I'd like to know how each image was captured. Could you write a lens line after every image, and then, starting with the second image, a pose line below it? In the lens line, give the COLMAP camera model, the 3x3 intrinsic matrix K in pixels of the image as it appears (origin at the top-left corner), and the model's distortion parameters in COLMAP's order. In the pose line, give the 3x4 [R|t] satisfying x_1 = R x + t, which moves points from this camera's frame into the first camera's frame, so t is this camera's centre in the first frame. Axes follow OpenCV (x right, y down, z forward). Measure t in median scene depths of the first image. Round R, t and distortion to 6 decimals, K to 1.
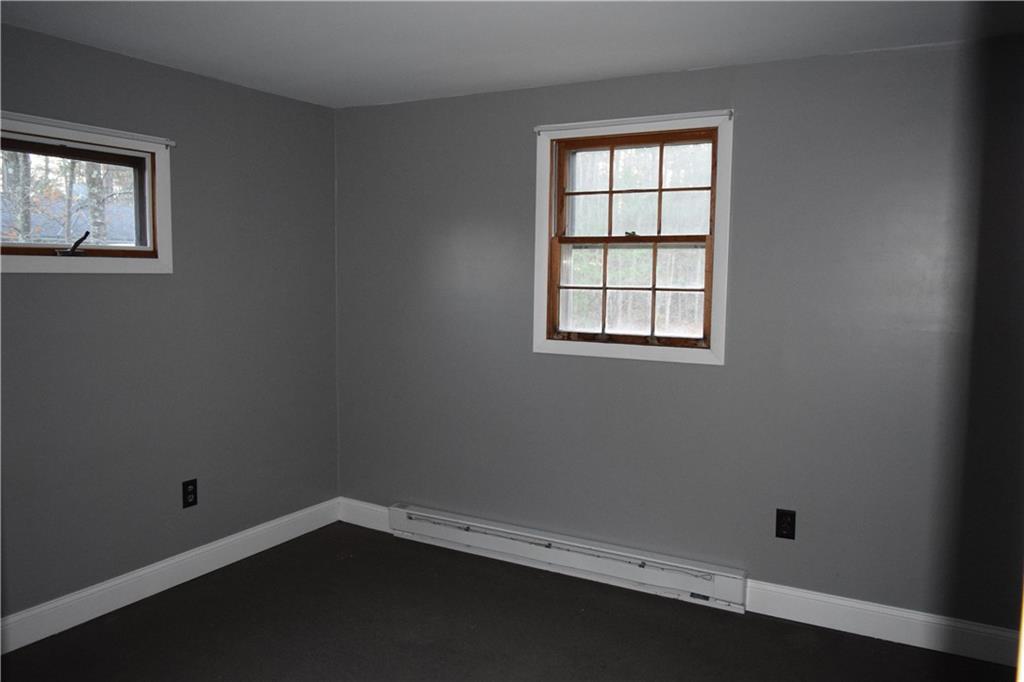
lens RADIAL K [[781.5, 0, 530.1], [0, 781.5, 351.3], [0, 0, 1]] dist [-0.002829, -0.001913]
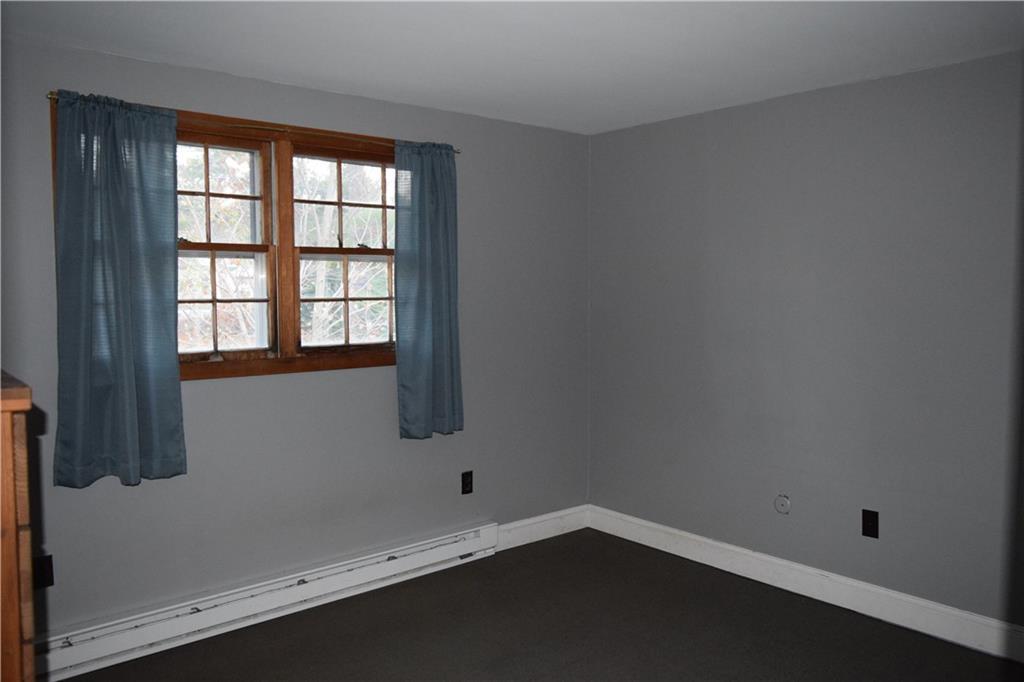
lens RADIAL K [[808.8, 0, 512.0], [0, 808.8, 341.0], [0, 0, 1]] dist [-0.000159, 0.002621]
pose [[0.329230, -0.078740, 0.940961, -0.855852], [0.100631, 0.993768, 0.047949, -0.058970], [-0.938872, 0.078903, 0.335102, 0.479886]]
